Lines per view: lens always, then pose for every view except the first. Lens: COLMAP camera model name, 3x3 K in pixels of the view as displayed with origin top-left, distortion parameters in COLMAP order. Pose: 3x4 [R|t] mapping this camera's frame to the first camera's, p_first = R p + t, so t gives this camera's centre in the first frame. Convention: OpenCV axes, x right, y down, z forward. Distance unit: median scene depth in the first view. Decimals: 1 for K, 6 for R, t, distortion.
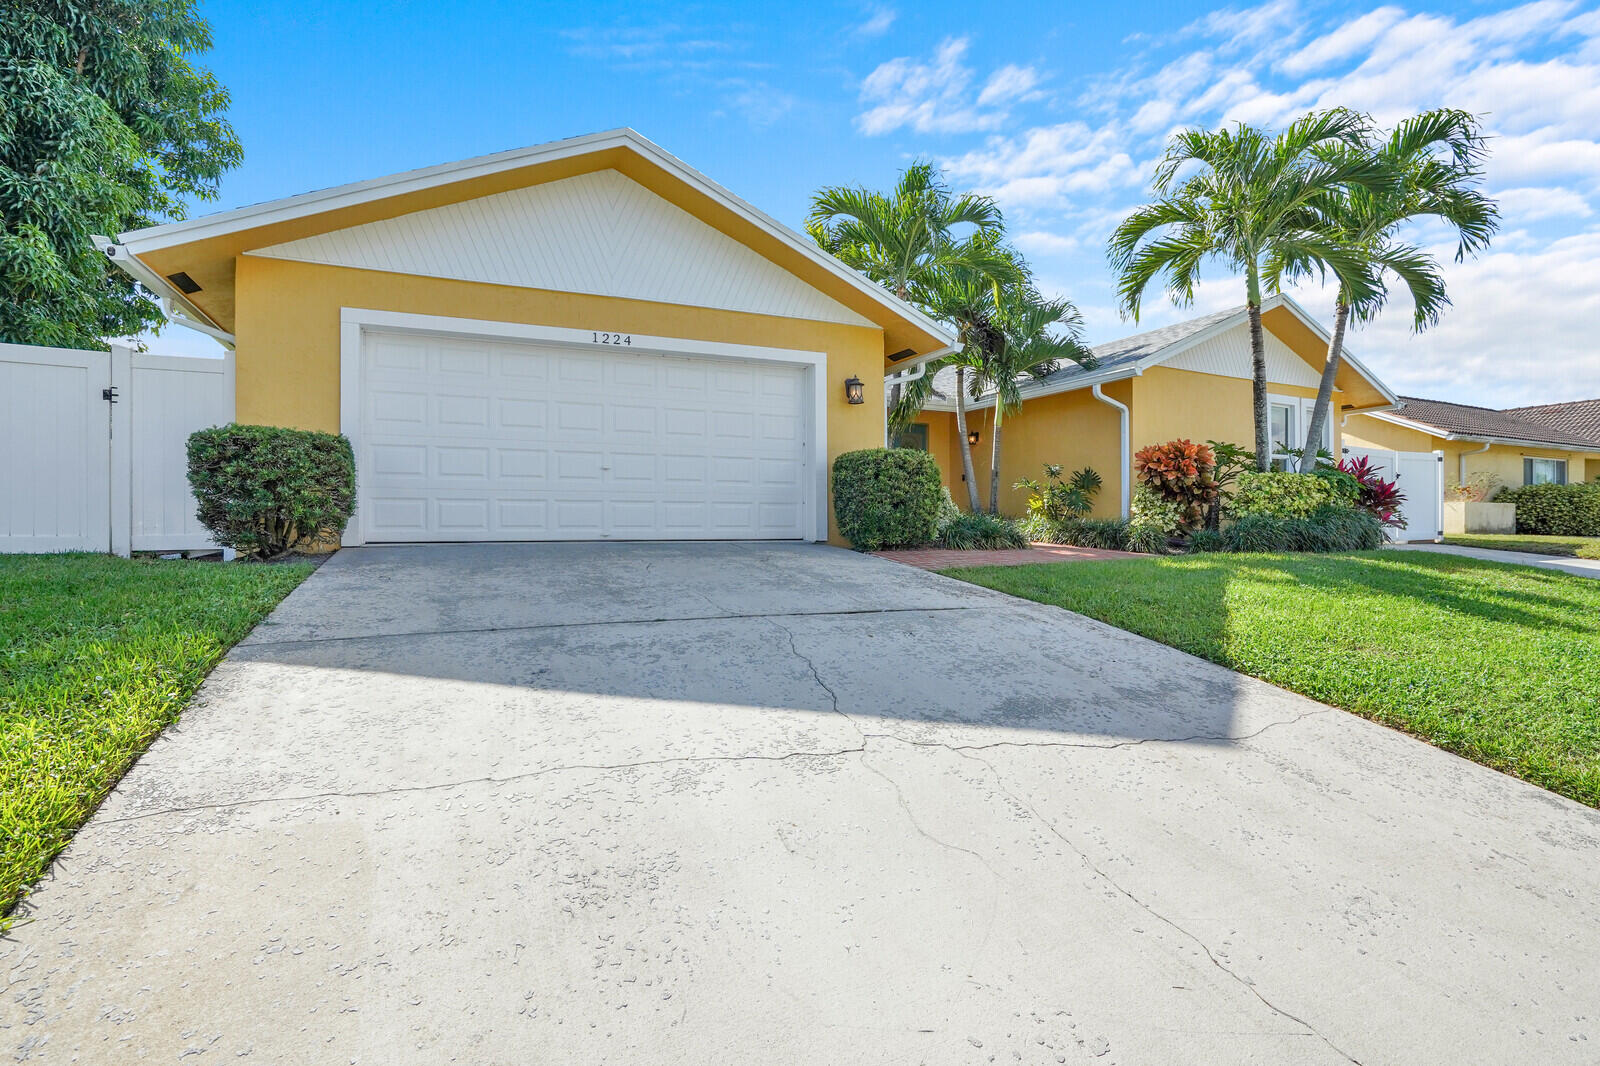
lens RADIAL K [[750.0, 0, 792.1], [0, 750.0, 524.0], [0, 0, 1]] dist [-0.036992, 0.004176]
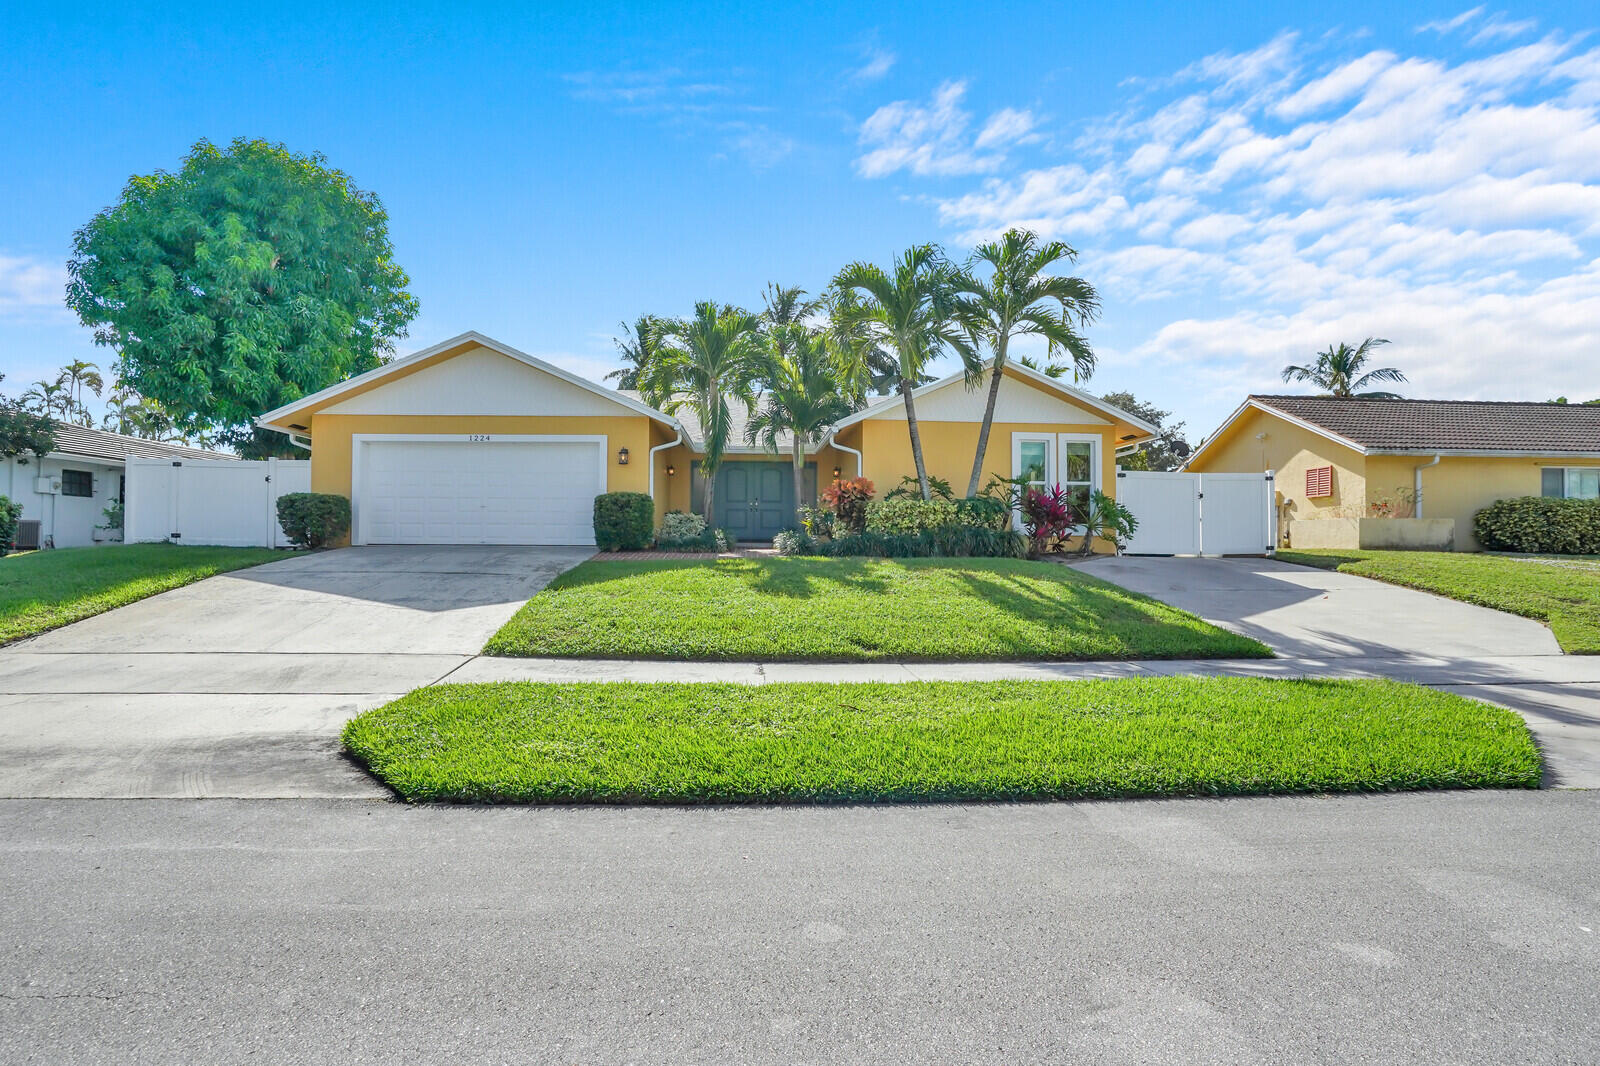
lens RADIAL K [[750.0, 0, 774.5], [0, 750.0, 516.7], [0, 0, 1]] dist [-0.036992, 0.004176]
pose [[0.932722, -0.005396, -0.360557, 1.060779], [-0.005006, 0.999598, -0.027909, 0.000661], [0.360562, 0.027837, 0.932320, -0.454488]]
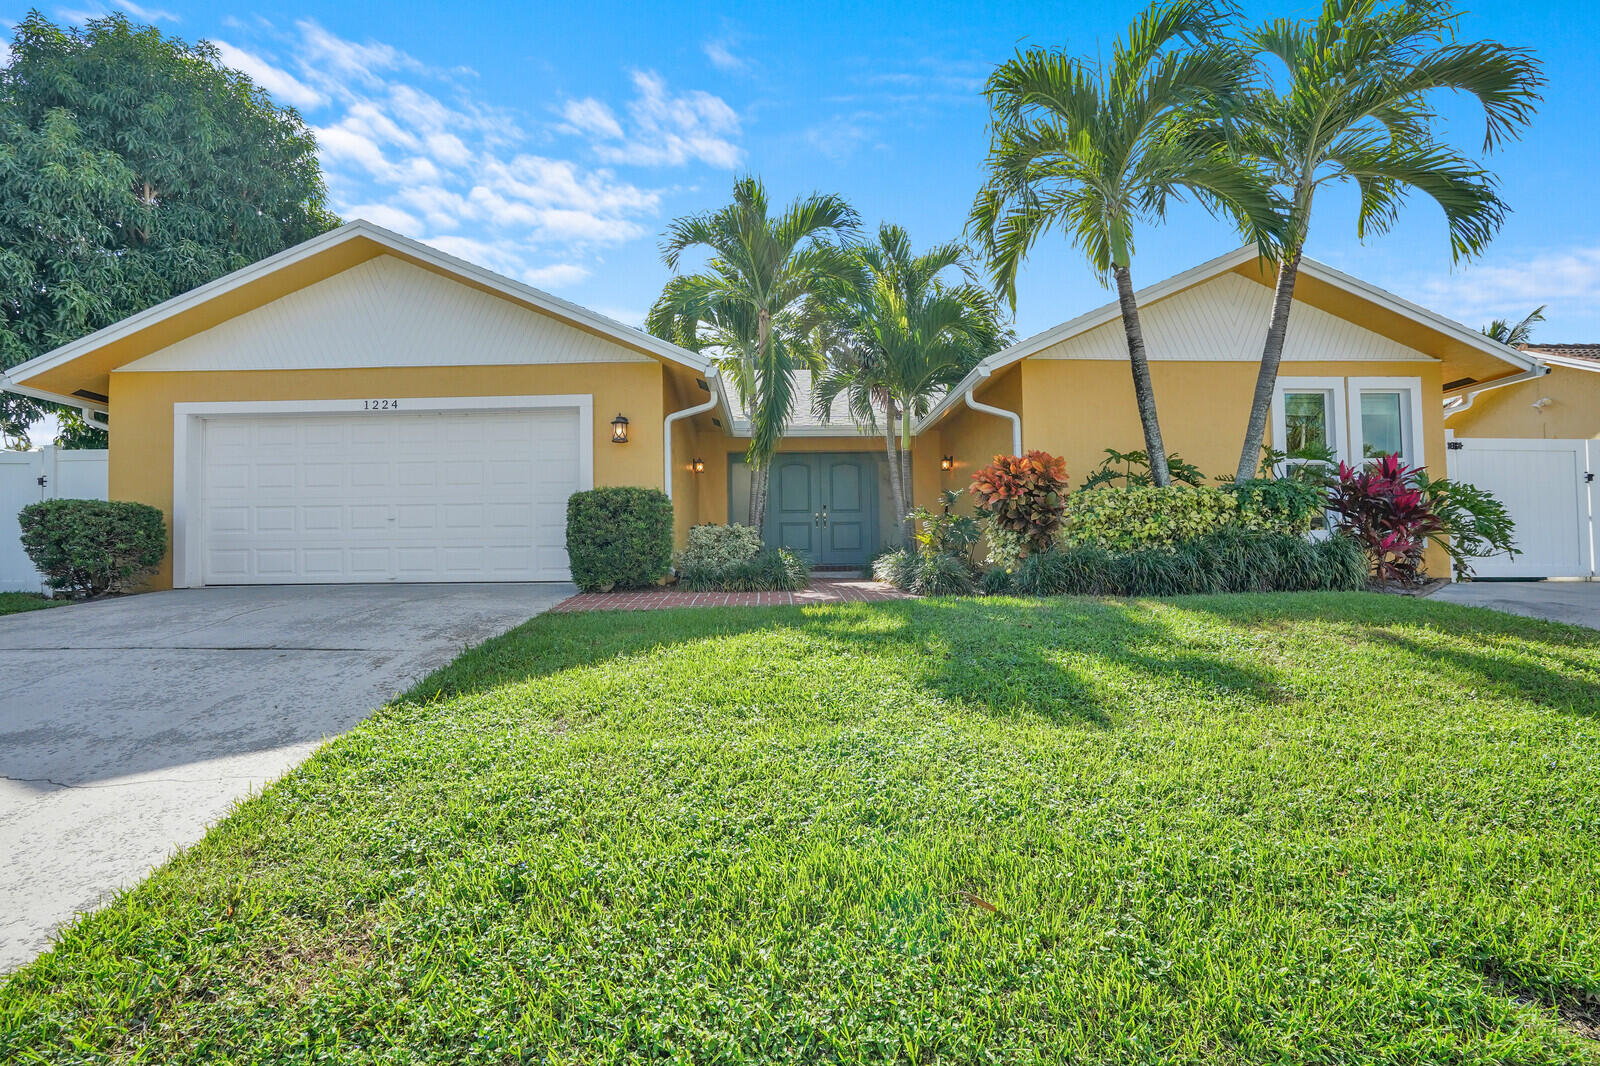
lens RADIAL K [[750.0, 0, 767.8], [0, 750.0, 536.1], [0, 0, 1]] dist [-0.036992, 0.004176]
pose [[0.915969, -0.028600, -0.400229, 0.689781], [0.013789, 0.999111, -0.039838, 0.003890], [0.401013, 0.030971, 0.915549, 0.199329]]
